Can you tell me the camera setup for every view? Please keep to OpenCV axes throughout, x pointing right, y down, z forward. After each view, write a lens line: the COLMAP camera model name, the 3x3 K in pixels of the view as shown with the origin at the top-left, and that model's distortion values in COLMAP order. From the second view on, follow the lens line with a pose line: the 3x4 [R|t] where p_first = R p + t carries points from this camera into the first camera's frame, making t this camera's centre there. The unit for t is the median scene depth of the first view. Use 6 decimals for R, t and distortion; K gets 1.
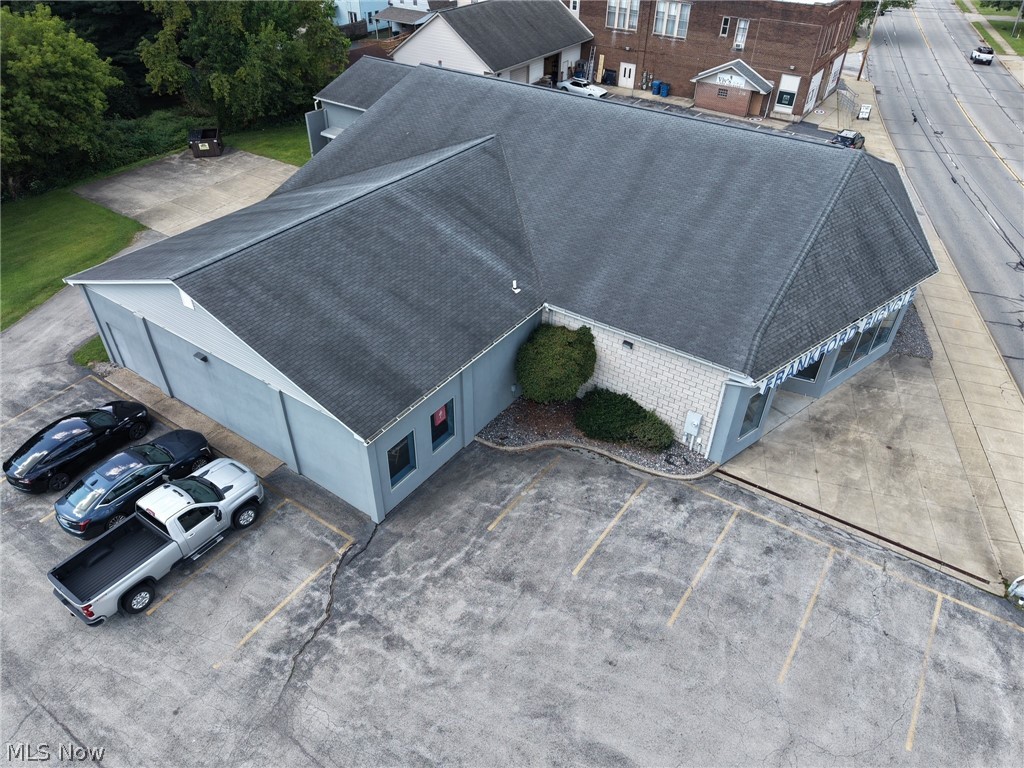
lens RADIAL K [[683.8, 0, 510.2], [0, 683.8, 386.5], [0, 0, 1]] dist [0.030853, -0.034539]
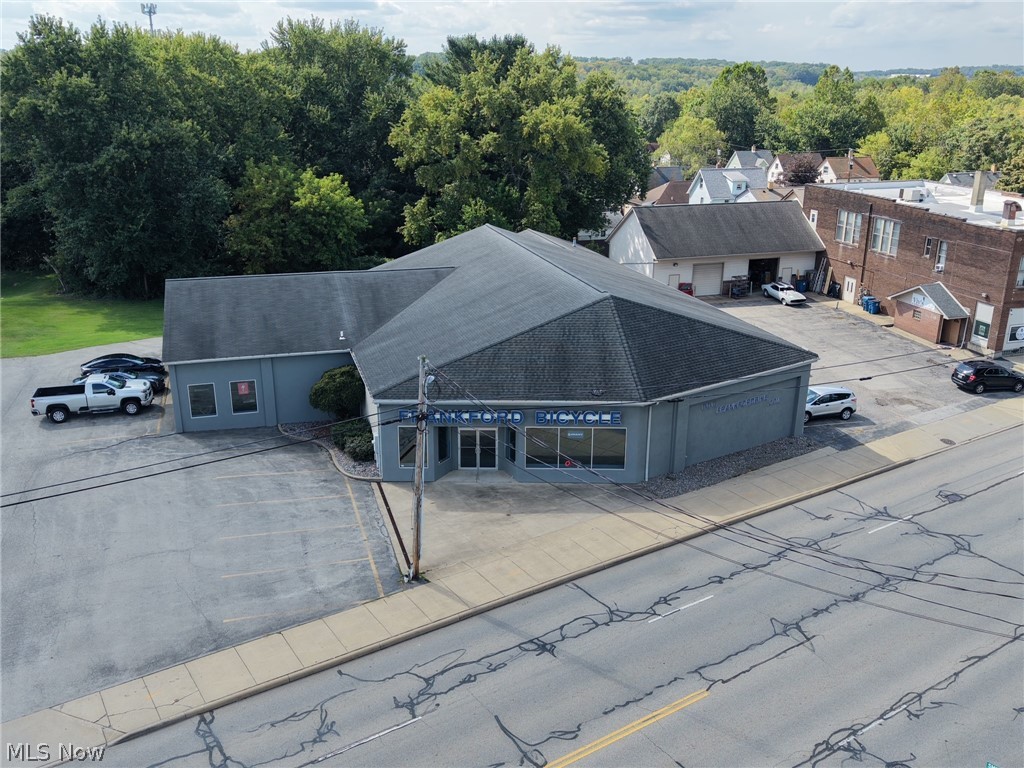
lens RADIAL K [[902.0, 0, 512.0], [0, 902.0, 384.0], [0, 0, 1]] dist [0.067785, -0.143510]
pose [[0.777496, 0.190073, -0.599476, 1.585952], [-0.381060, 0.900702, -0.208638, 0.227436], [0.500292, 0.390652, 0.772722, -0.289546]]
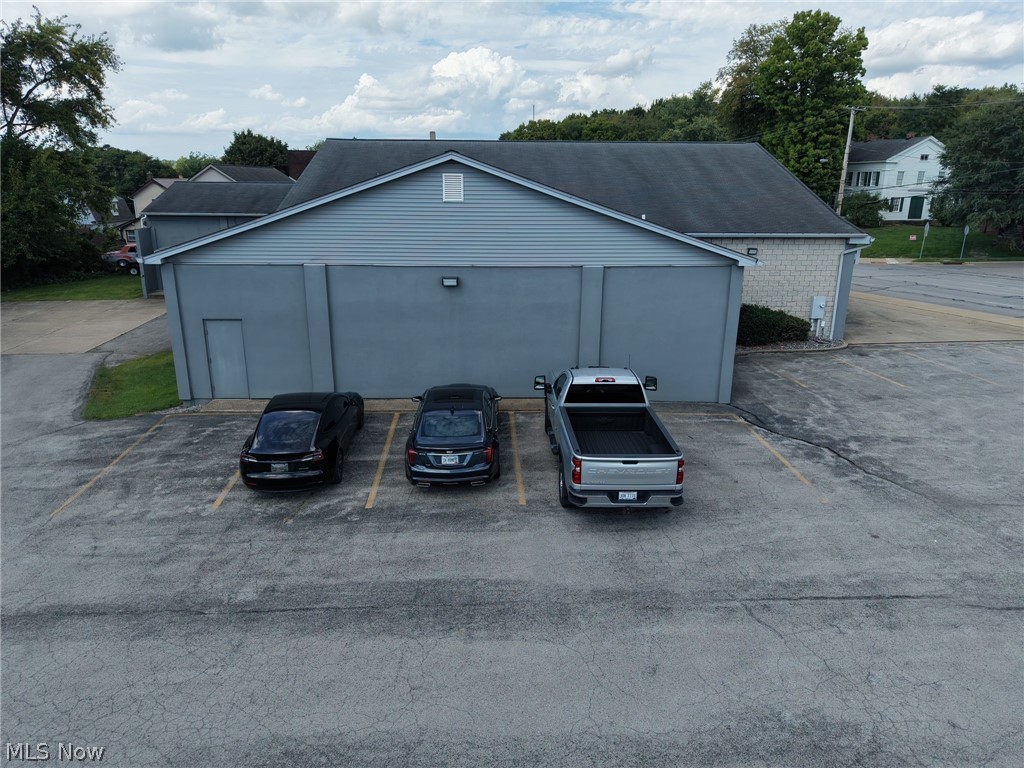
lens RADIAL K [[683.8, 0, 510.2], [0, 683.8, 386.5], [0, 0, 1]] dist [0.030853, -0.034539]
pose [[0.808563, -0.179554, 0.560344, -0.838473], [0.366744, 0.898485, -0.241296, 0.270918], [-0.460135, 0.400606, 0.792333, 0.408504]]
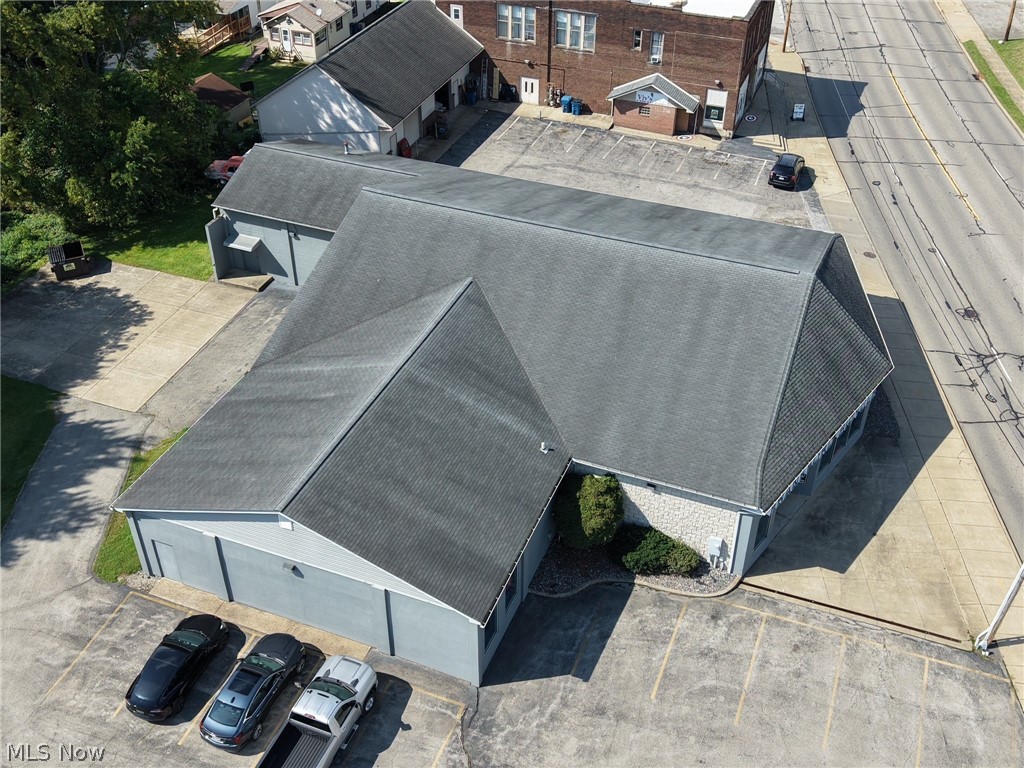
lens RADIAL K [[1052.5, 0, 509.0], [0, 1052.5, 378.1], [0, 0, 1]] dist [0.081599, -0.188959]
pose [[0.975076, -0.142955, 0.169678, -0.348195], [0.145939, 0.989280, -0.005181, -0.279855], [-0.167118, 0.029814, 0.985486, -0.734604]]
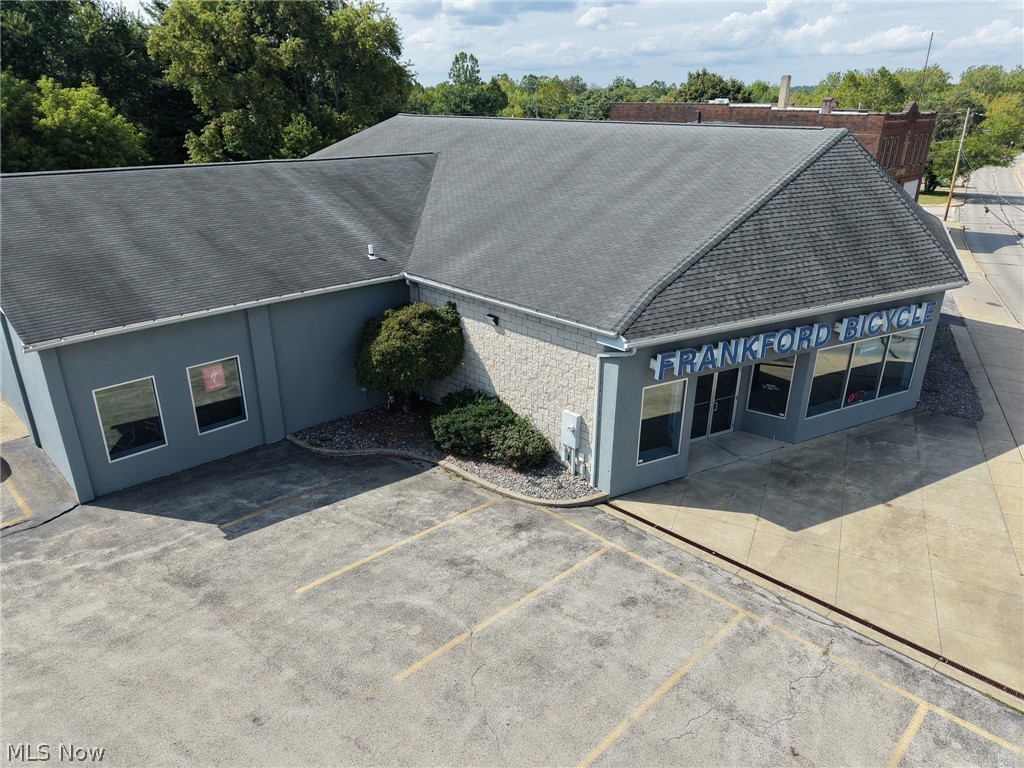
lens RADIAL K [[683.8, 0, 510.2], [0, 683.8, 386.5], [0, 0, 1]] dist [0.030853, -0.034539]
pose [[0.983691, 0.062504, -0.168660, 0.336300], [-0.105276, 0.960362, -0.258110, 0.207870], [0.145842, 0.271657, 0.951280, 0.332158]]
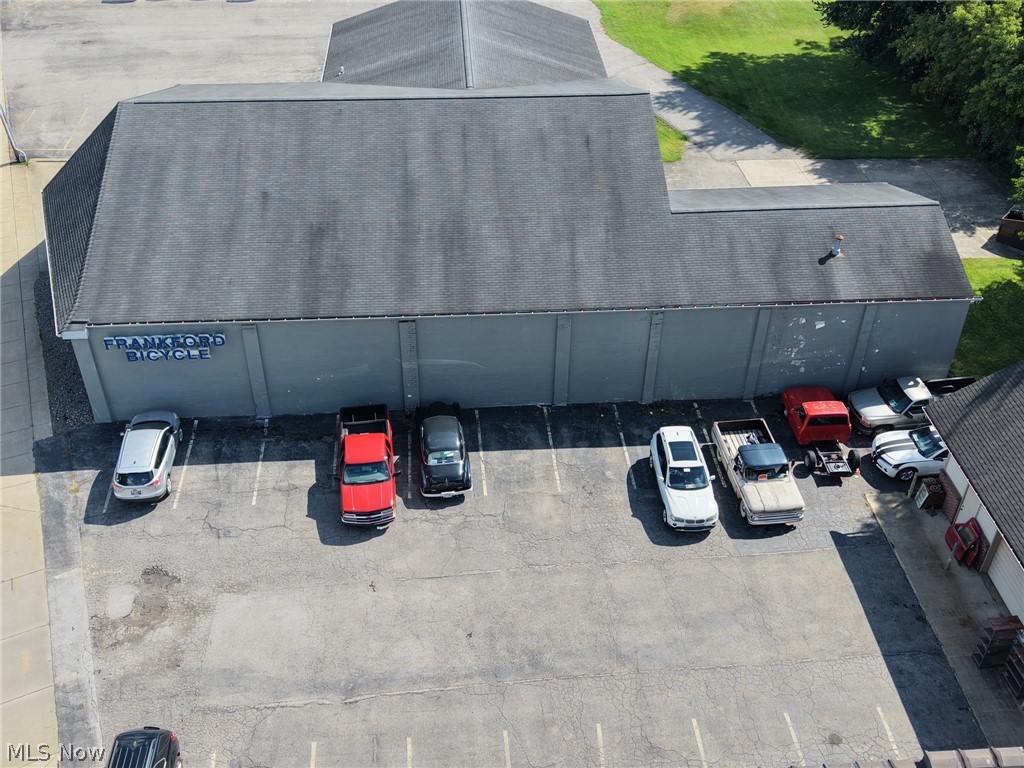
lens RADIAL K [[1052.5, 0, 509.0], [0, 1052.5, 378.1], [0, 0, 1]] dist [0.081599, -0.188959]
pose [[-0.784392, 0.358997, -0.505817, 1.203293], [-0.398182, 0.333827, 0.854407, -2.173025], [0.475585, 0.871596, -0.118905, 2.181183]]
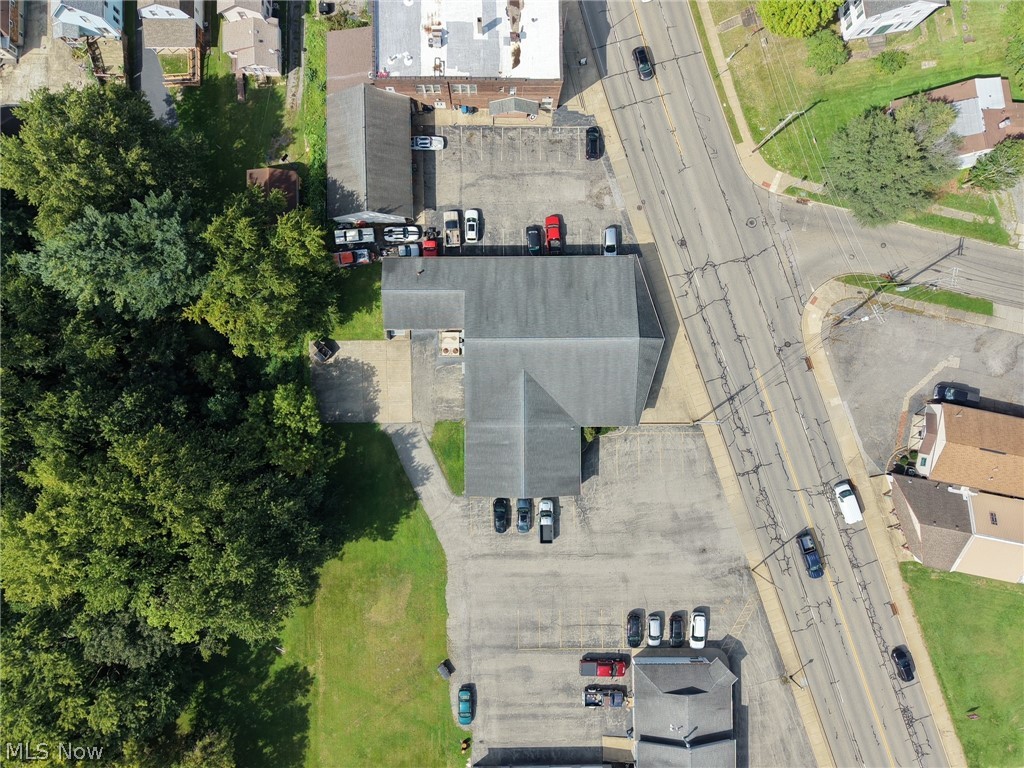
lens RADIAL K [[703.6, 0, 512.0], [0, 703.6, 384.0], [0, 0, 1]] dist [0.074802, -0.158646]
pose [[0.819783, -0.572548, 0.011987, -0.179141], [0.342673, 0.507199, 0.790775, -3.628474], [-0.458836, -0.644156, 0.611990, -1.082080]]
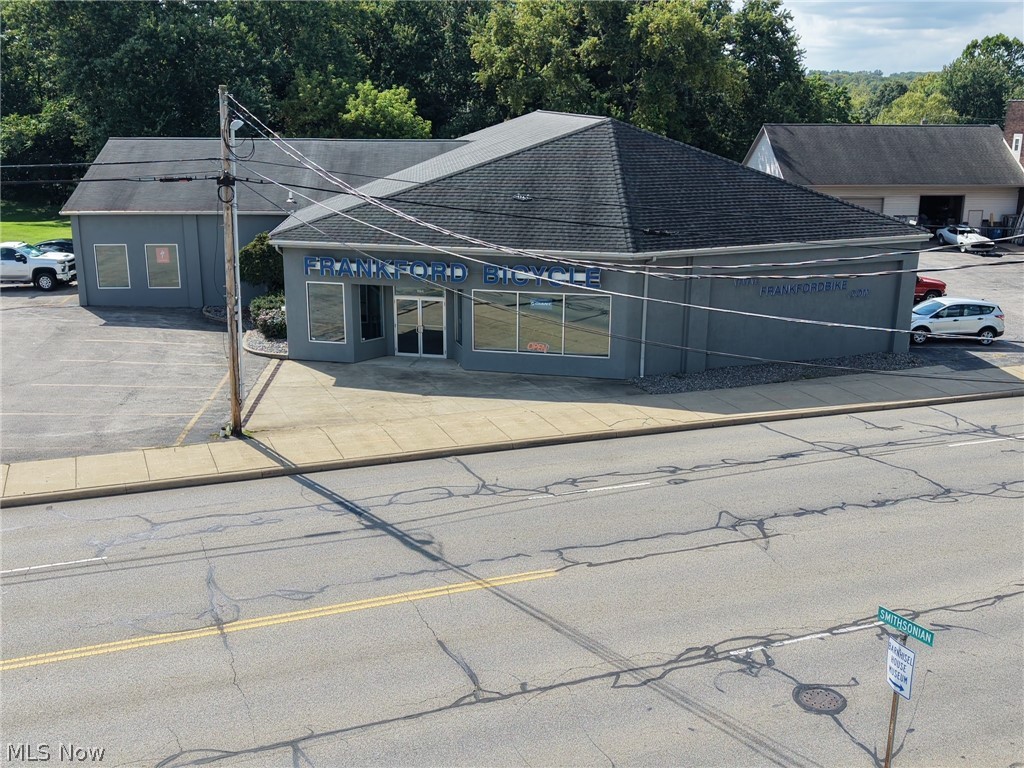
lens RADIAL K [[1056.9, 0, 512.0], [0, 1056.9, 384.0], [0, 0, 1]] dist [0.001777, 0.011070]
pose [[0.633390, 0.190294, -0.750071, 1.746169], [-0.472600, 0.862652, -0.180226, 0.284348], [0.612754, 0.468636, 0.636328, 0.277067]]
